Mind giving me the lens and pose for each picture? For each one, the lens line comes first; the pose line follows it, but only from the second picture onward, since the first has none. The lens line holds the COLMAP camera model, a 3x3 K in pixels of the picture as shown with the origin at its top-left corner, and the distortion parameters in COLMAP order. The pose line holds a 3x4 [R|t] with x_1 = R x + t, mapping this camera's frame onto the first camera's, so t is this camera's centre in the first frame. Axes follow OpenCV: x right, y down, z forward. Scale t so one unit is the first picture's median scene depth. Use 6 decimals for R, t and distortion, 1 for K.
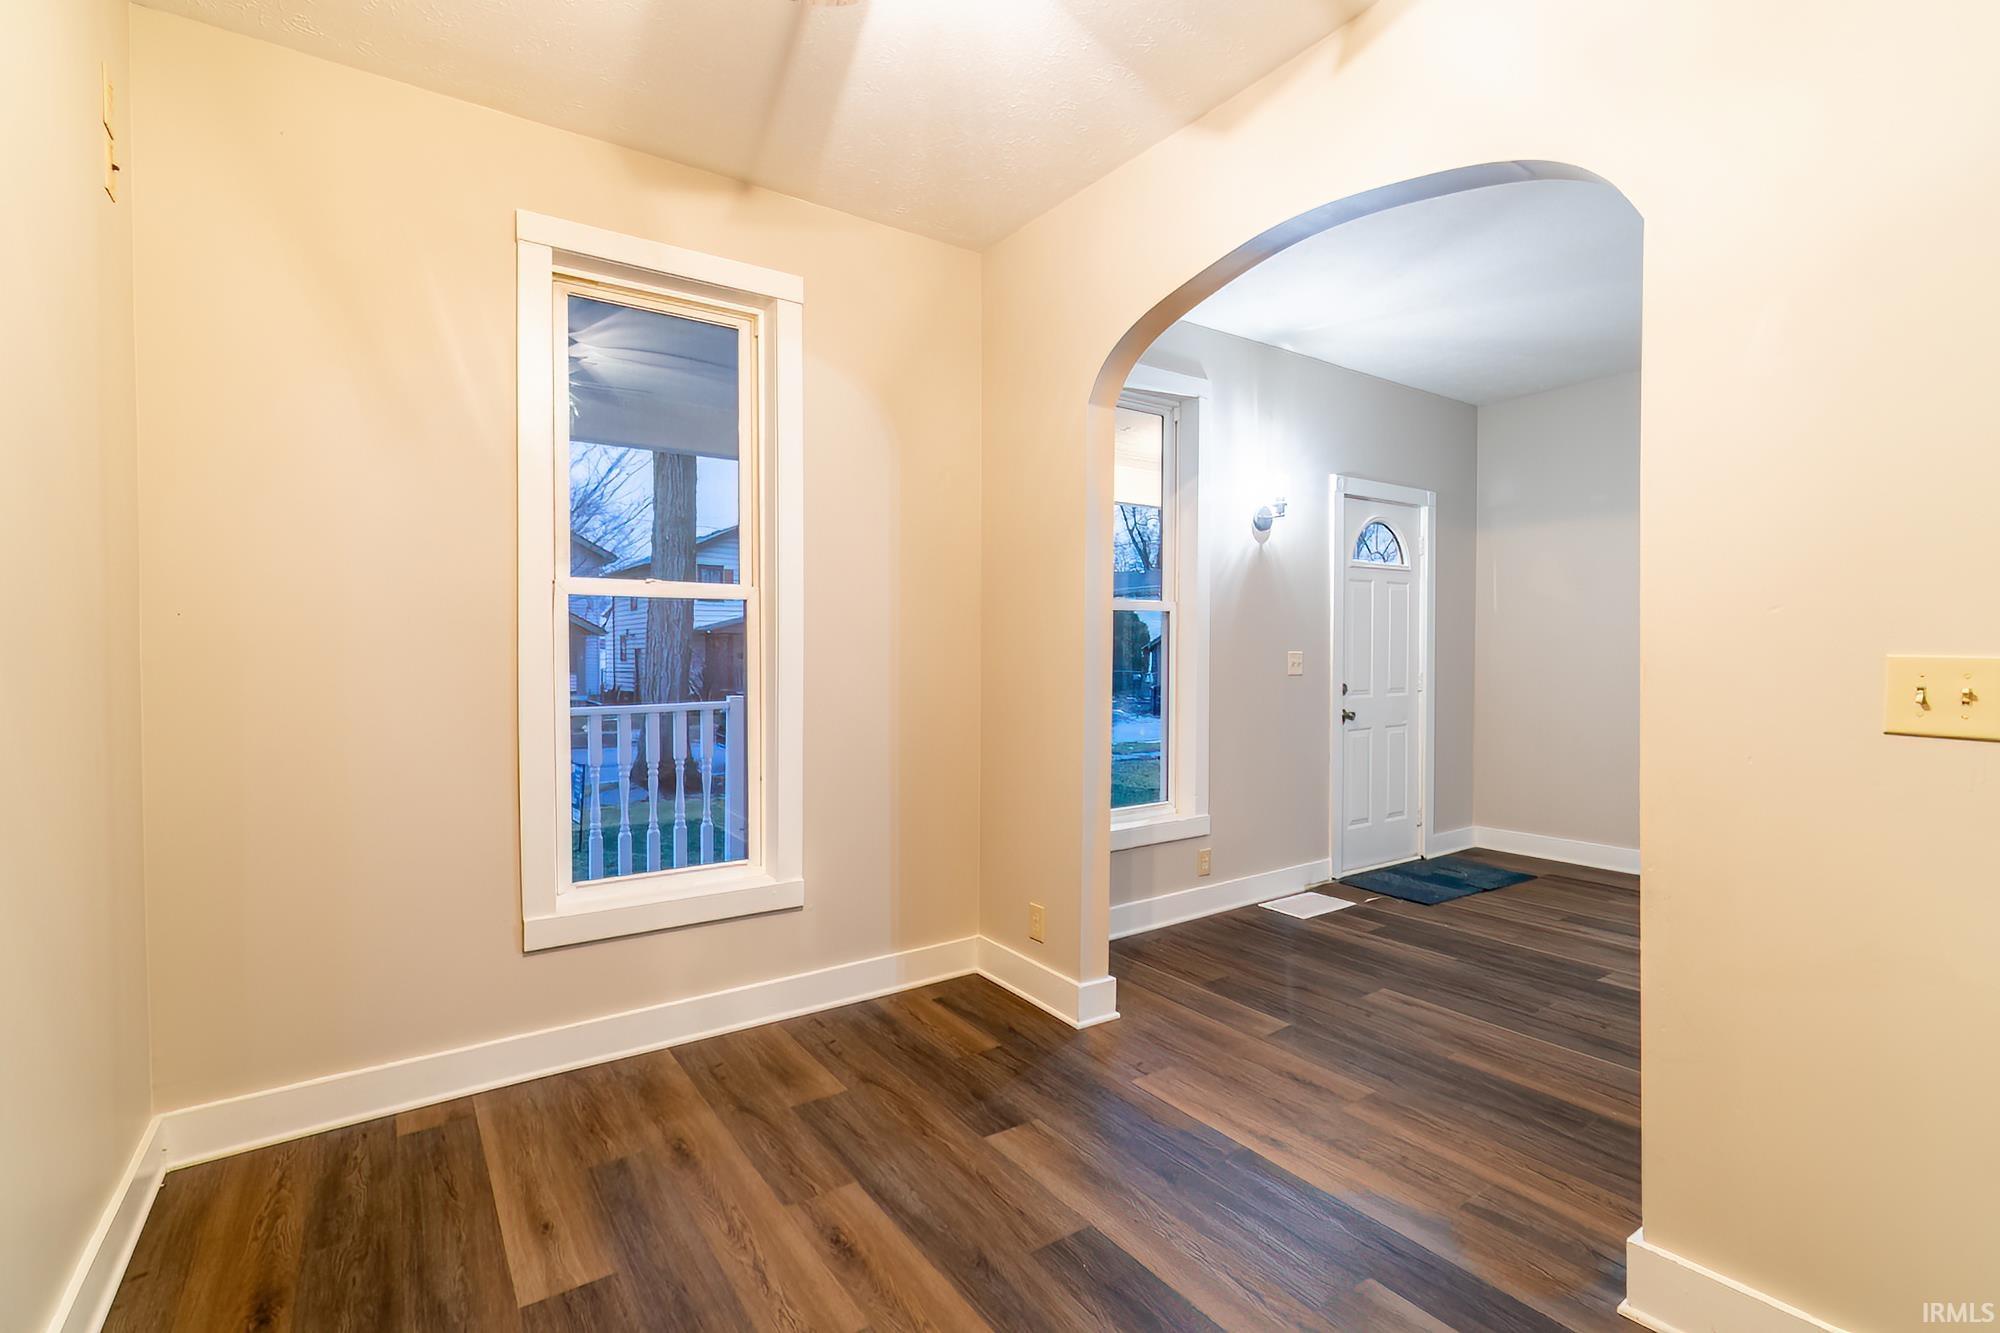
lens RADIAL K [[877.6, 0, 962.7], [0, 877.6, 673.3], [0, 0, 1]] dist [-0.000991, -0.000113]
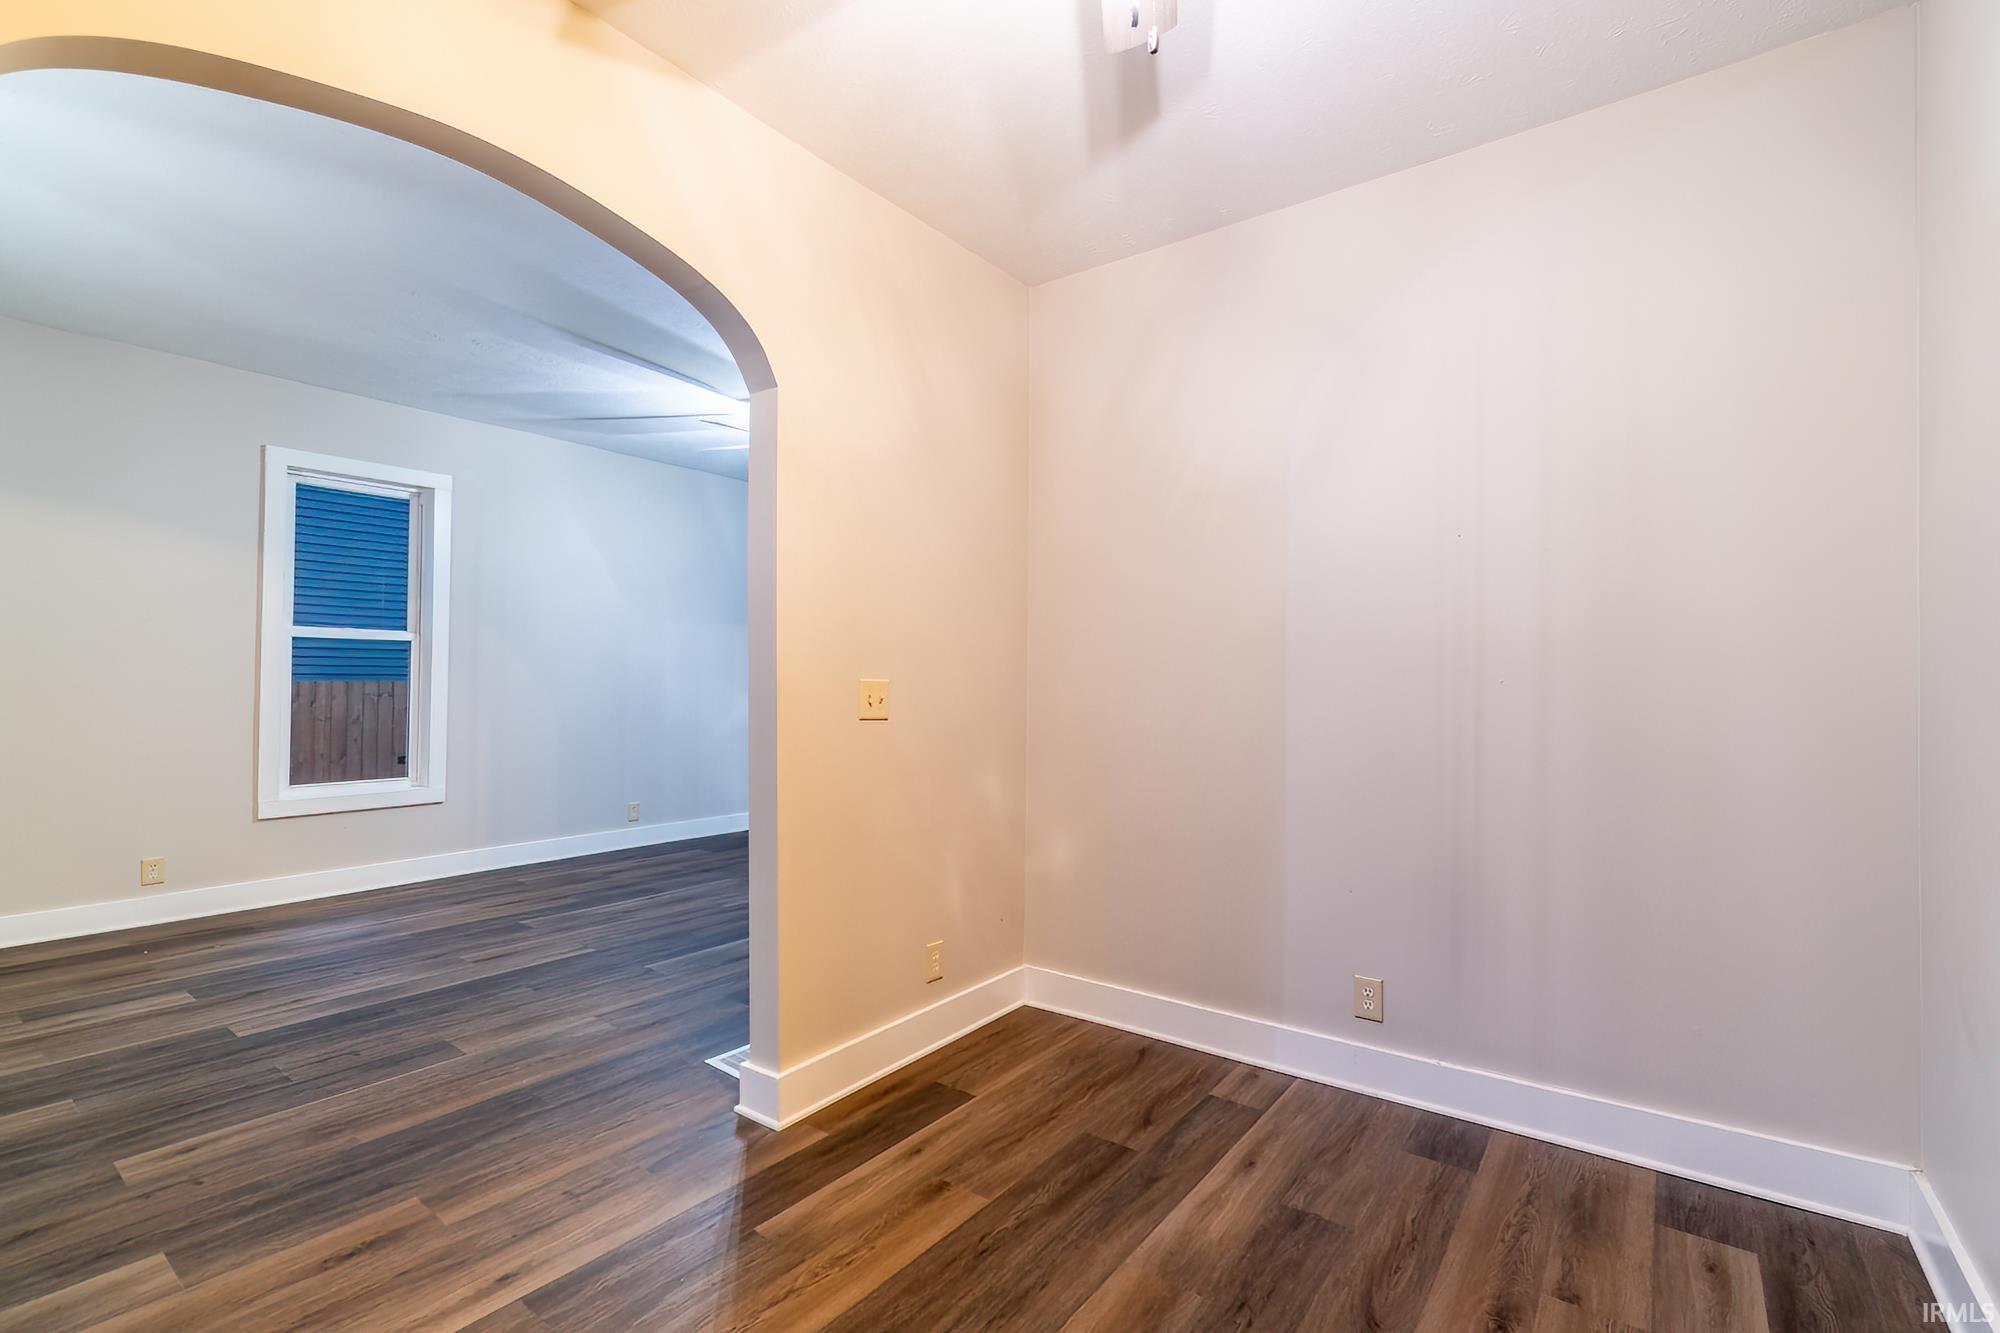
lens RADIAL K [[888.9, 0, 1000.0], [0, 888.9, 666.5], [0, 0, 1]] dist [-0.000057, 0.000381]
pose [[-0.336616, 0.014947, 0.941524, -0.553783], [0.004527, 0.999888, -0.014255, -0.012567], [-0.941631, -0.000537, -0.336646, 0.820105]]
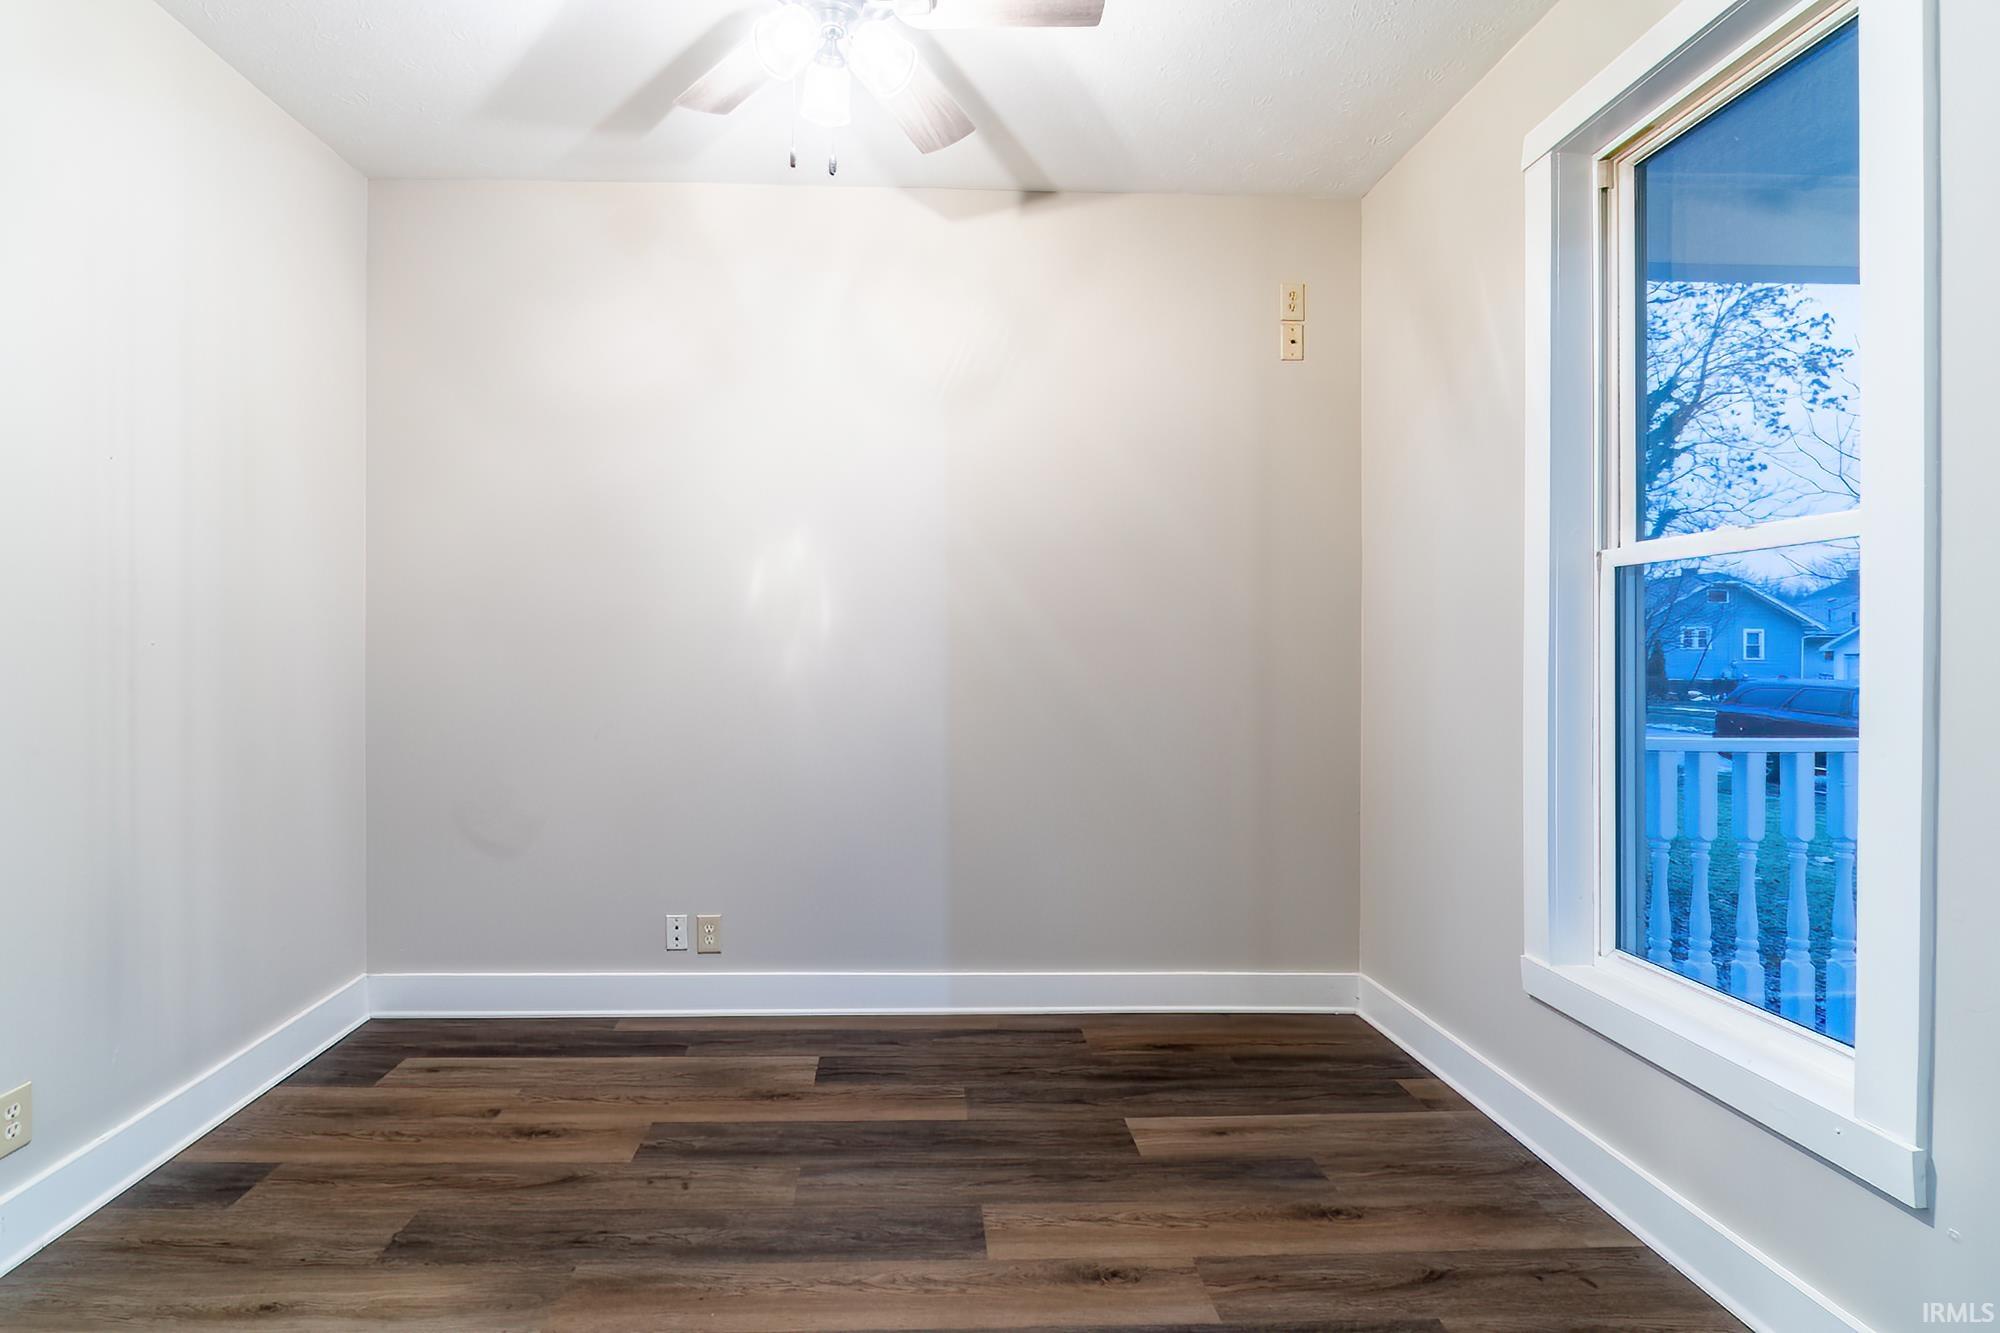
lens RADIAL K [[896.5, 0, 953.1], [0, 896.5, 660.8], [0, 0, 1]] dist [-0.001869, -0.000337]
pose [[-0.519116, 0.012888, -0.854606, 0.611606], [-0.017782, 0.999507, 0.025875, -0.029704], [0.854519, 0.028629, -0.518631, 1.065814]]
